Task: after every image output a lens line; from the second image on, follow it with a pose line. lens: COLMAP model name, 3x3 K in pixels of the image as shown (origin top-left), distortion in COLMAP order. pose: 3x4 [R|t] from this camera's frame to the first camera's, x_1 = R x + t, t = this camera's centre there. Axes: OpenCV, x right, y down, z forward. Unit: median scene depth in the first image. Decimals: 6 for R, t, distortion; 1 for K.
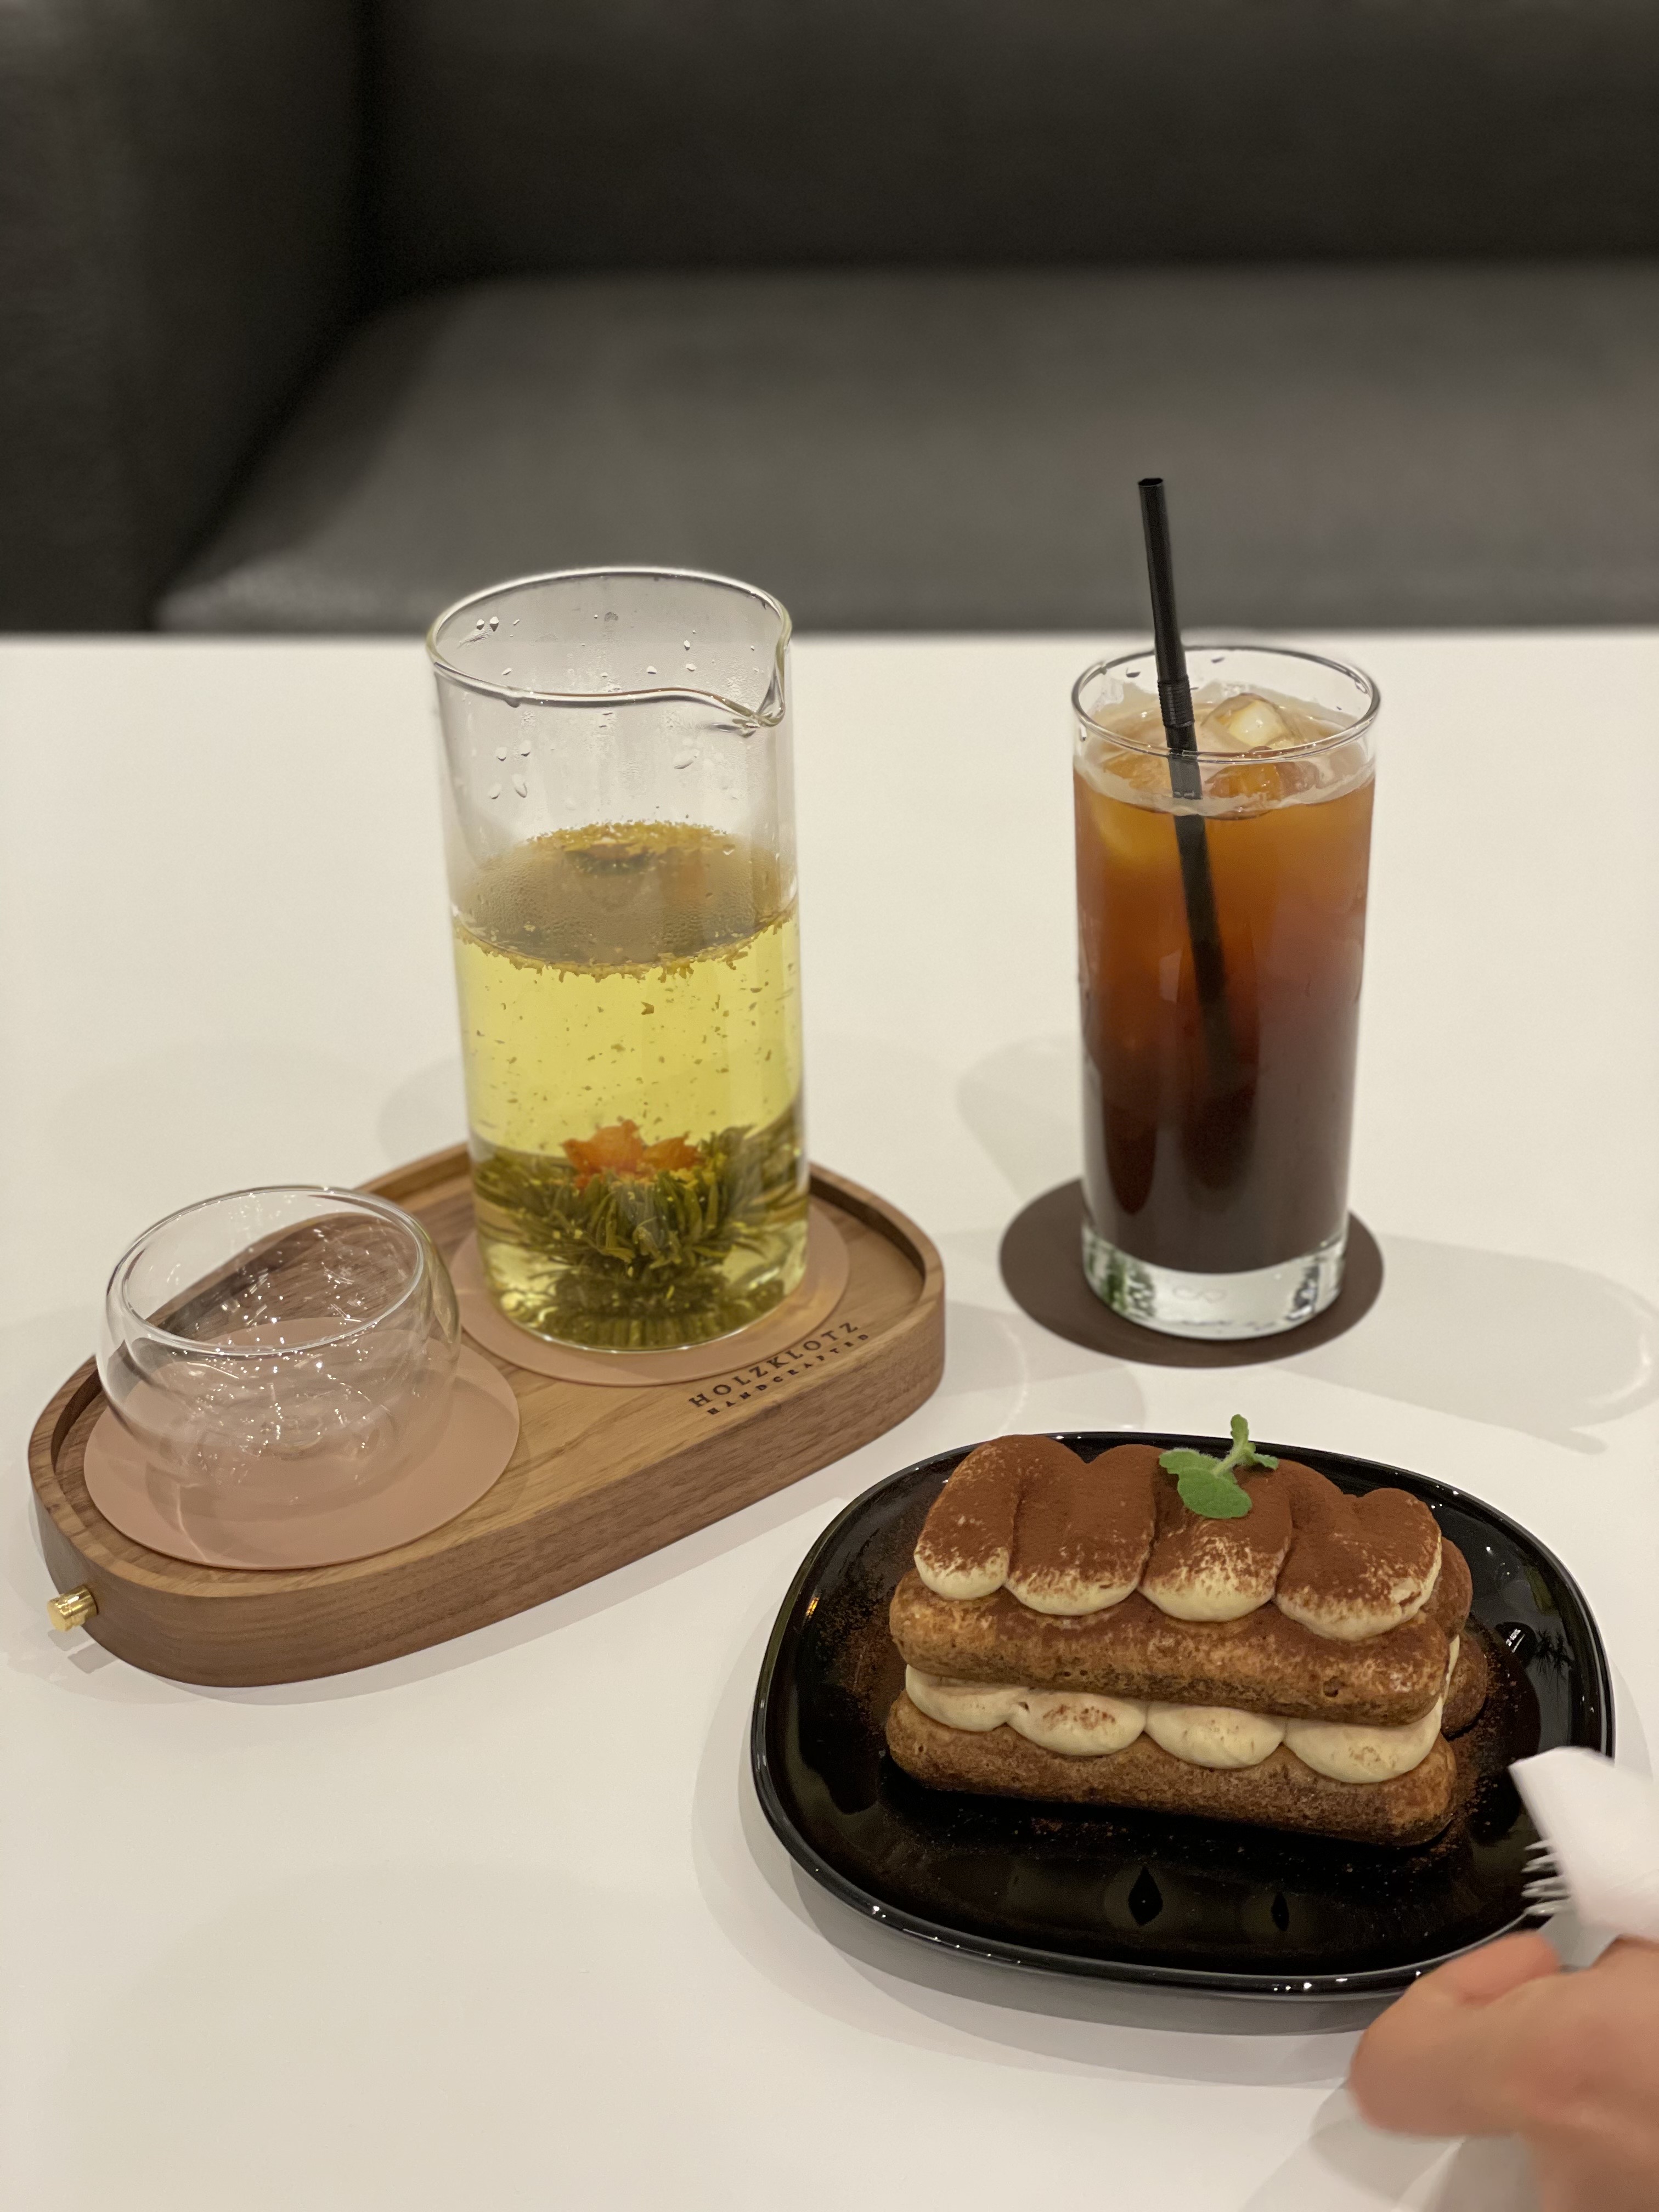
lens RADIAL K [[3357.6, 0, 829.5], [0, 3357.6, 1106.0], [0, 0, 1]] dist [-0.007693, 1.257270]
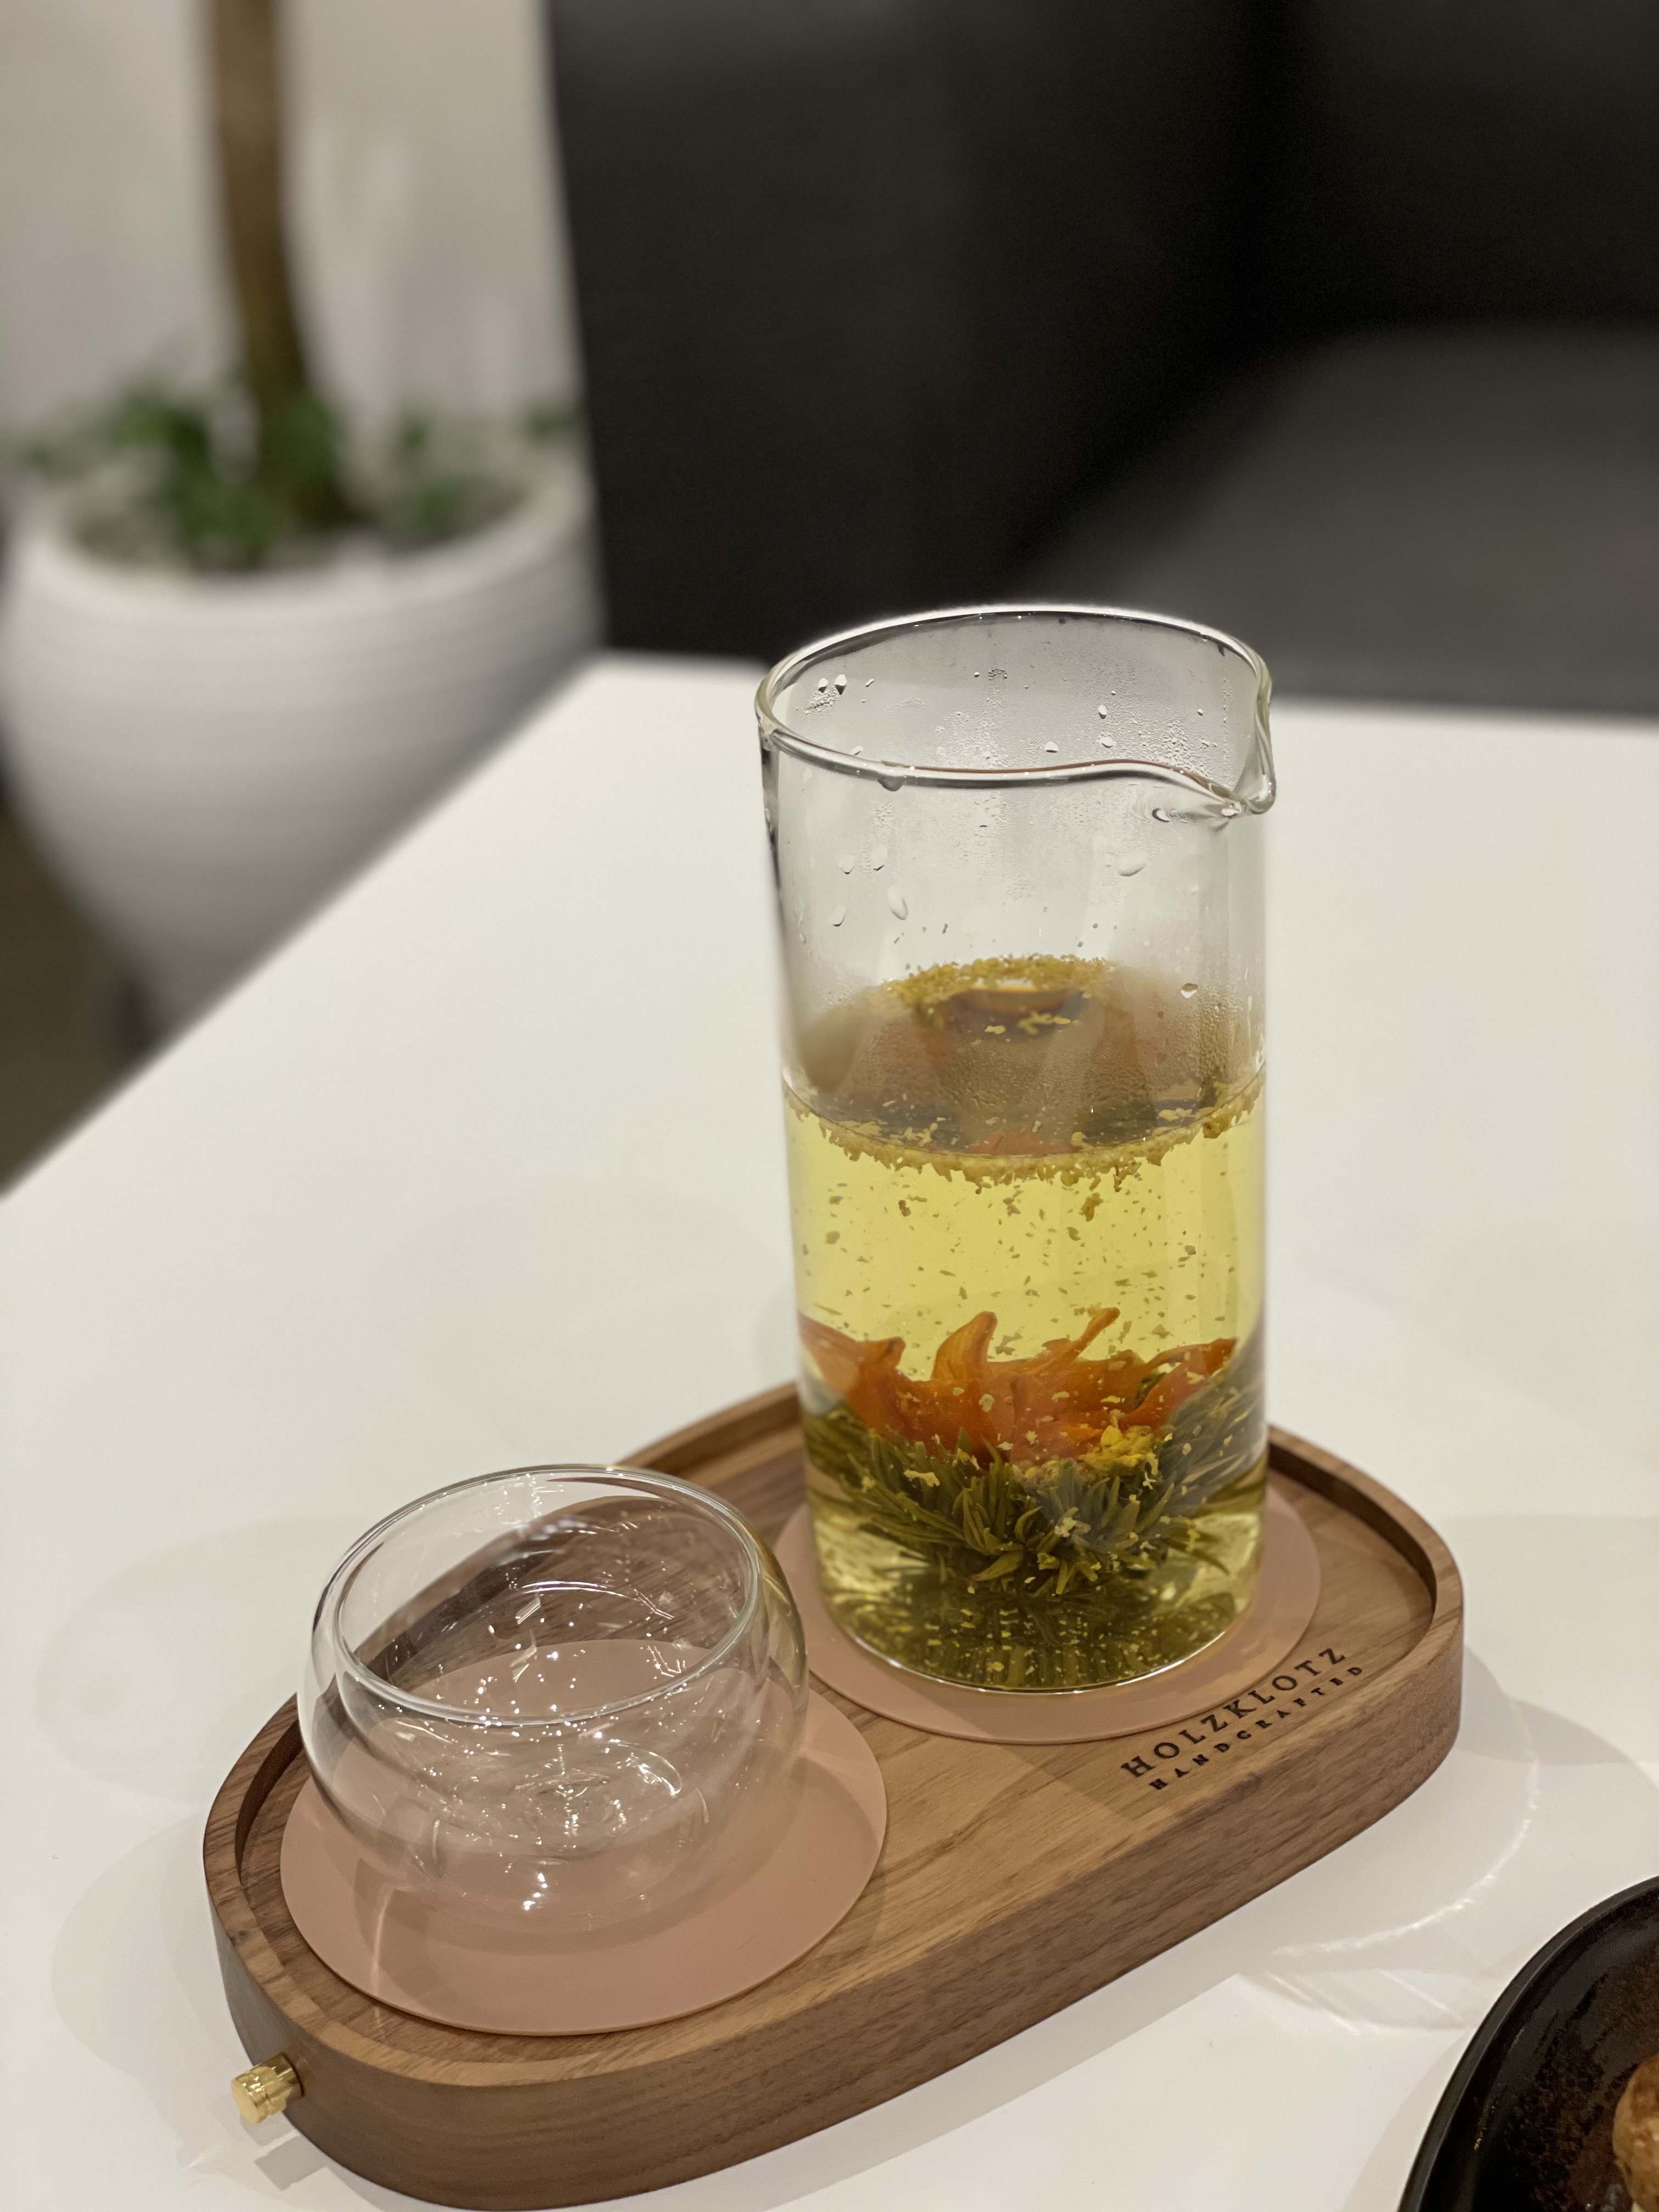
lens RADIAL K [[3356.8, 0, 829.5], [0, 3356.8, 1106.0], [0, 0, 1]] dist [0.162215, -0.886183]
pose [[0.998913, -0.007278, -0.046051, -0.071299], [0.005108, 0.998879, -0.047067, -0.018894], [0.046342, 0.046780, 0.997830, 0.286447]]
